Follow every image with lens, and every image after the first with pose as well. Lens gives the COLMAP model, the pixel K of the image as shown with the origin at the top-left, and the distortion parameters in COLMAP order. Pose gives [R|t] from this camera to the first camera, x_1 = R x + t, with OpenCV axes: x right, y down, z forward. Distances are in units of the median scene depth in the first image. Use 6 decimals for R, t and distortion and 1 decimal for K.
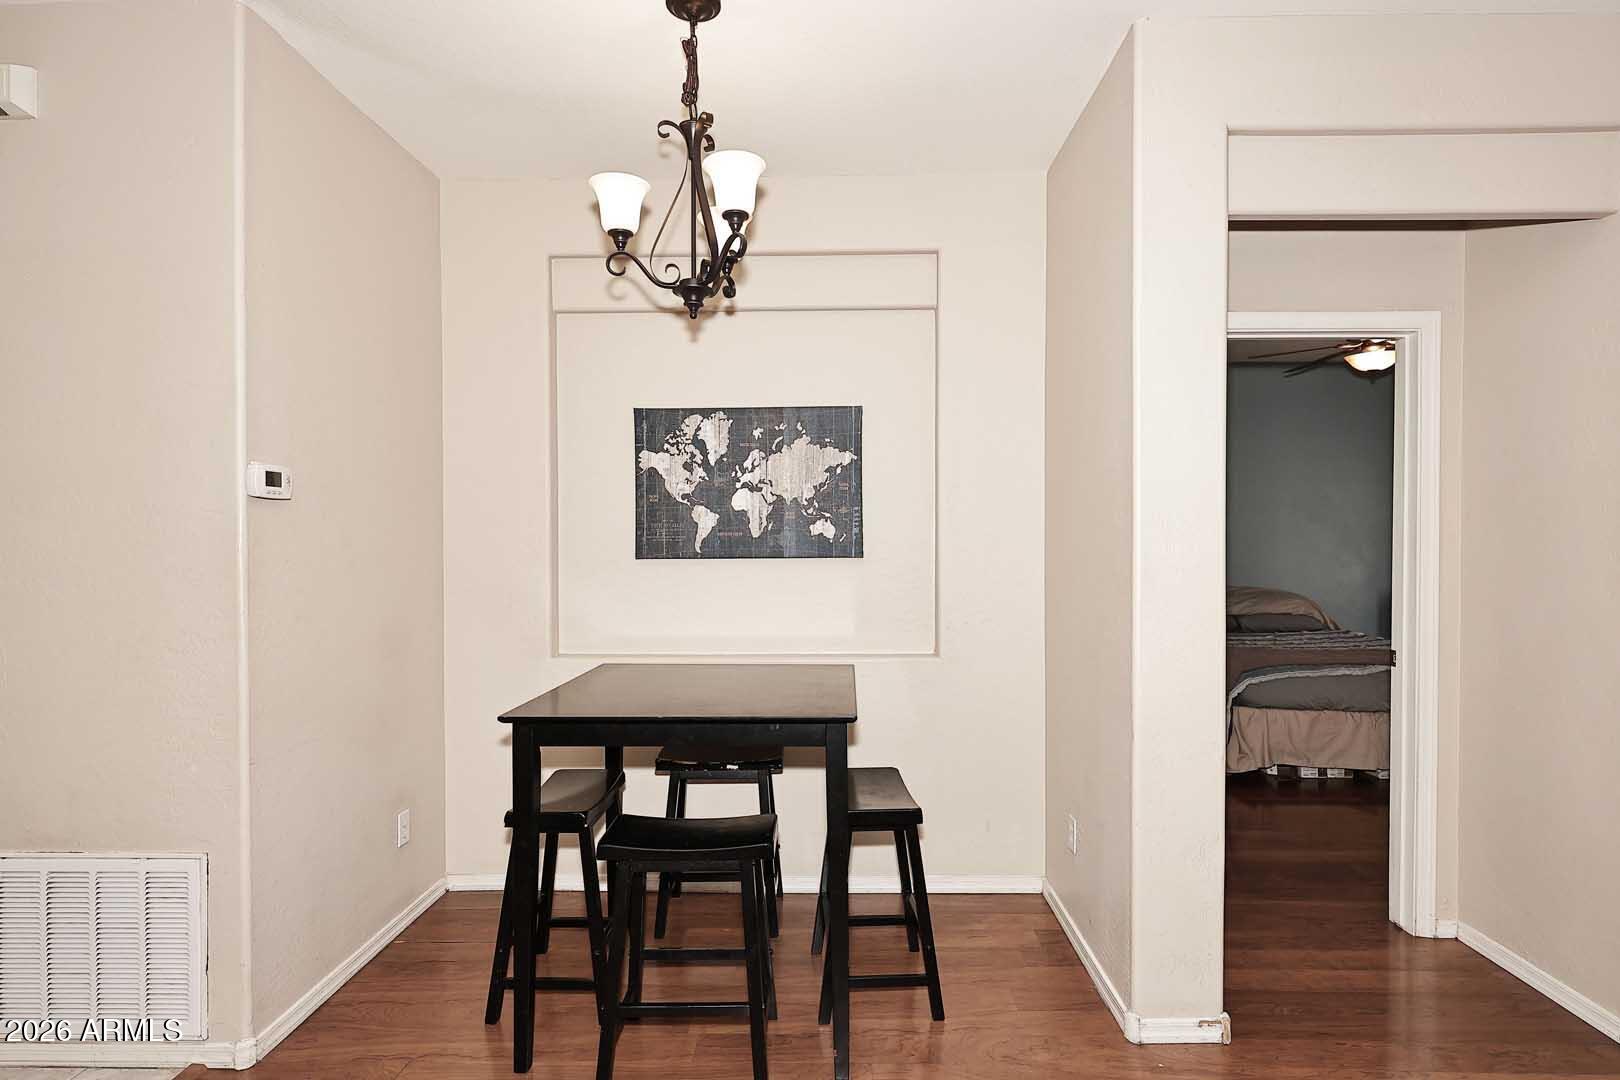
lens RADIAL K [[820.8, 0, 815.9], [0, 820.8, 544.5], [0, 0, 1]] dist [-0.000408, 0.000168]
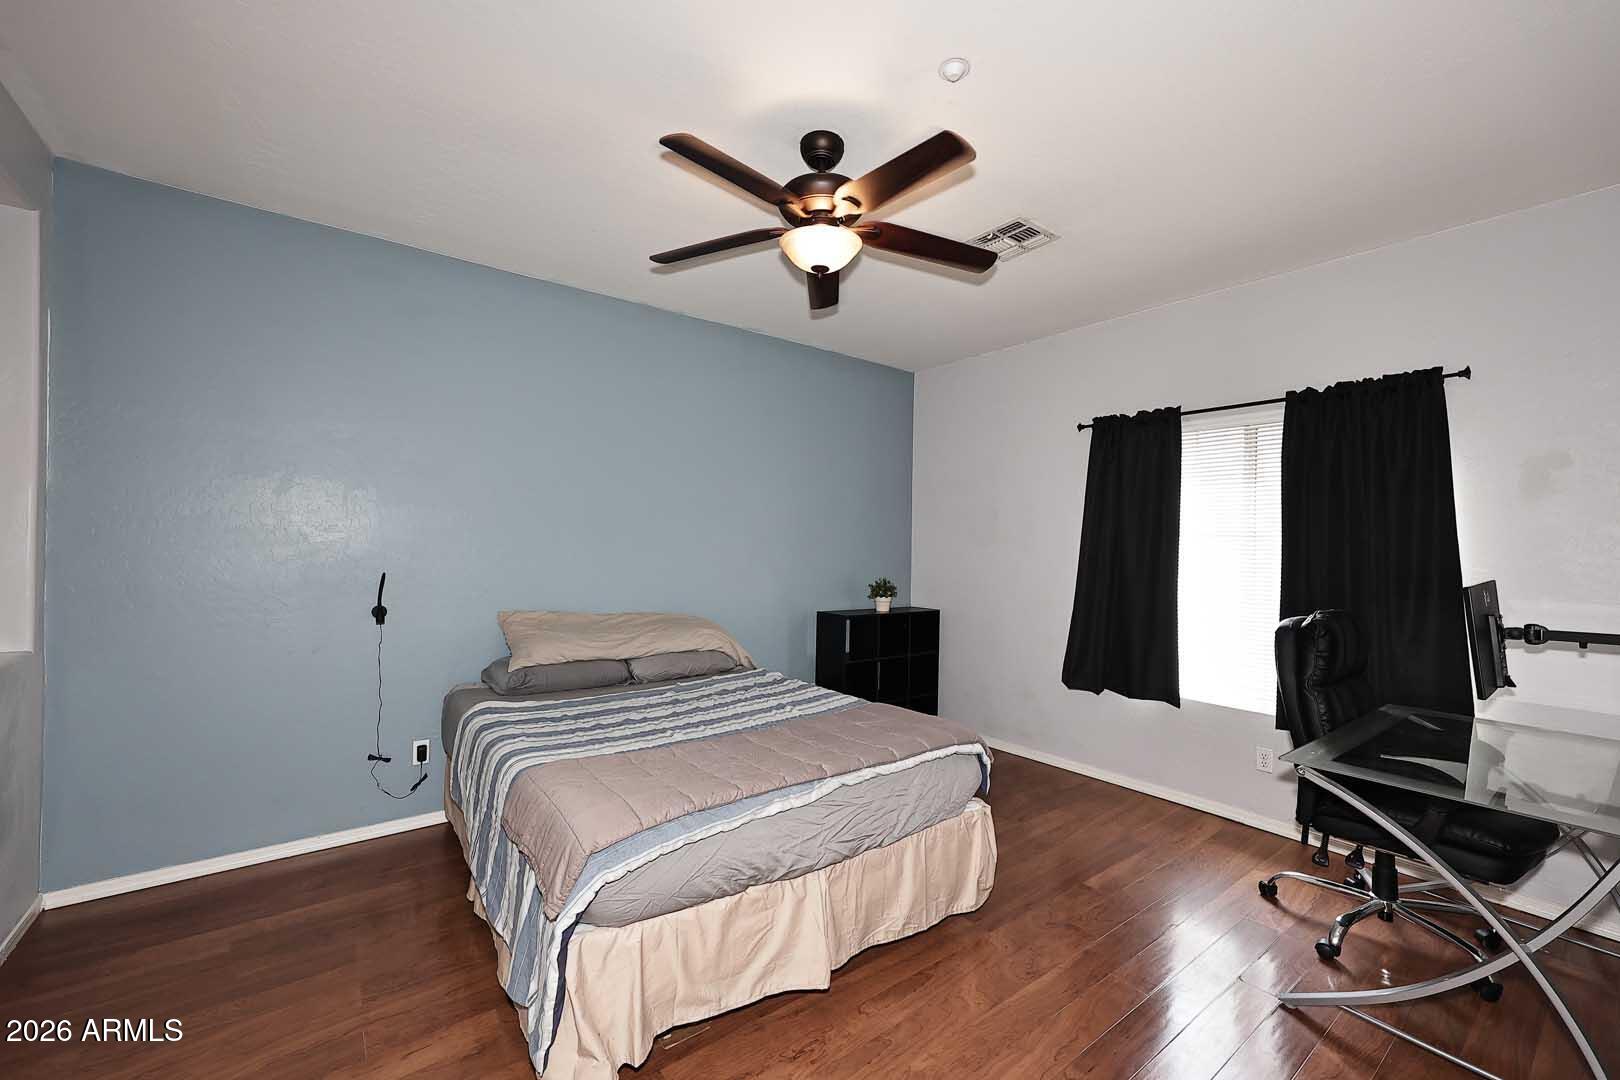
lens RADIAL K [[675.2, 0, 803.1], [0, 675.2, 547.1], [0, 0, 1]] dist [0.008262, 0.000301]
pose [[0.786857, 0.007000, 0.617096, 0.386000], [-0.003476, 0.999970, -0.006911, -0.005940], [-0.617126, 0.003293, 0.786858, 0.647143]]
